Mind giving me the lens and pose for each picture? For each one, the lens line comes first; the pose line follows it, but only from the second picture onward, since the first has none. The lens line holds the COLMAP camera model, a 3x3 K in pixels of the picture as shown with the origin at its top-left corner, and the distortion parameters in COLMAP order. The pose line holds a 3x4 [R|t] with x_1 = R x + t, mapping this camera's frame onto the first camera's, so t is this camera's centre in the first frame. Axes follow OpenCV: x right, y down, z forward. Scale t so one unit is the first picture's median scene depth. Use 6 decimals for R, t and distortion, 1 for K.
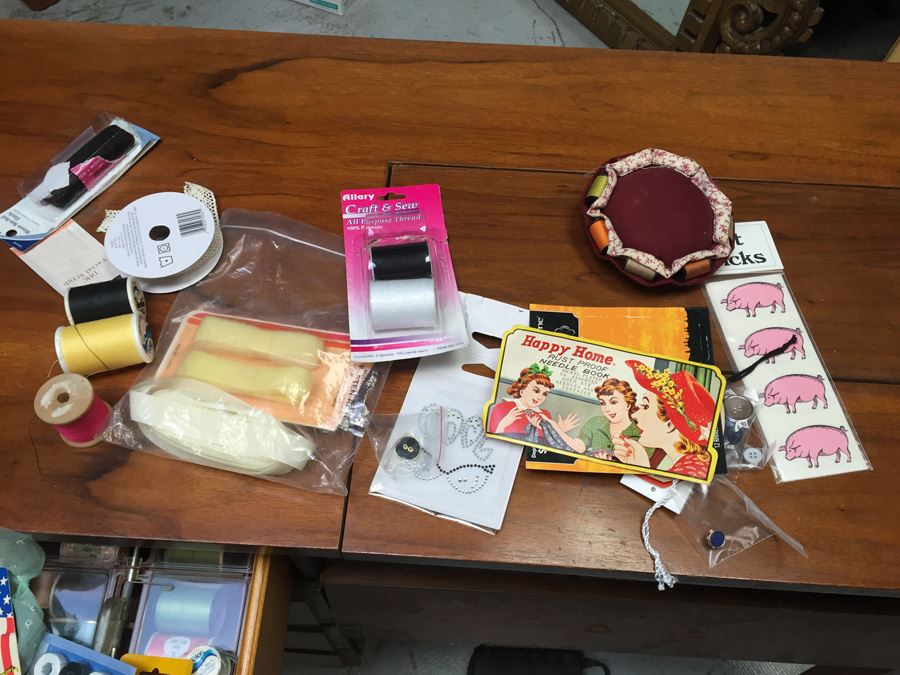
lens RADIAL K [[769.8, 0, 450.0], [0, 769.8, 337.5], [0, 0, 1]] dist [0.085698, -0.153667]
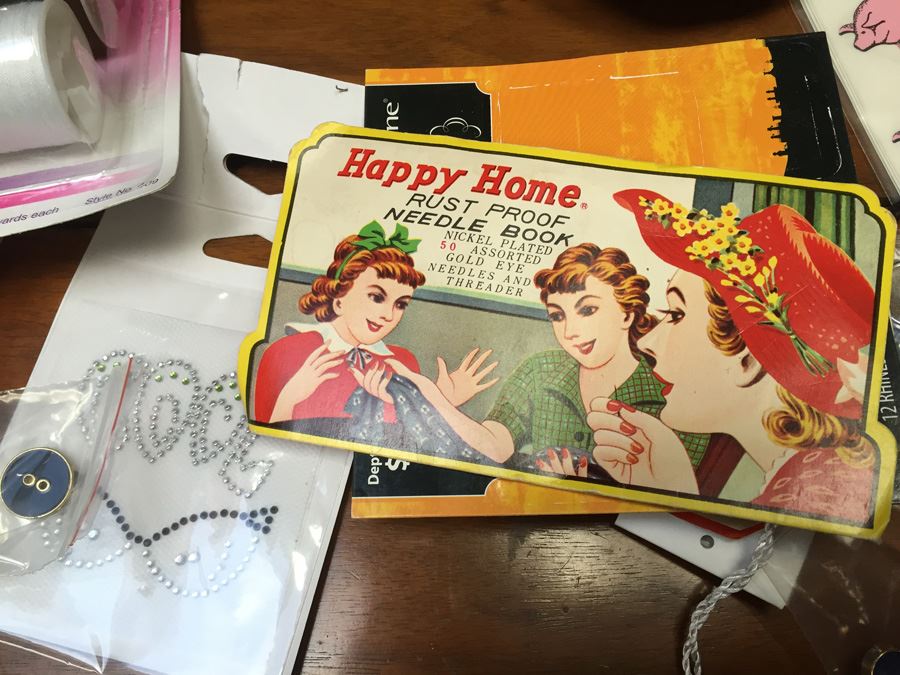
lens RADIAL K [[769.8, 0, 450.0], [0, 769.8, 337.5], [0, 0, 1]] dist [0.085698, -0.153667]
pose [[0.996294, -0.085837, -0.005423, 0.146694], [0.085558, 0.982653, 0.164541, 0.030796], [-0.008795, -0.164395, 0.986355, 0.632726]]
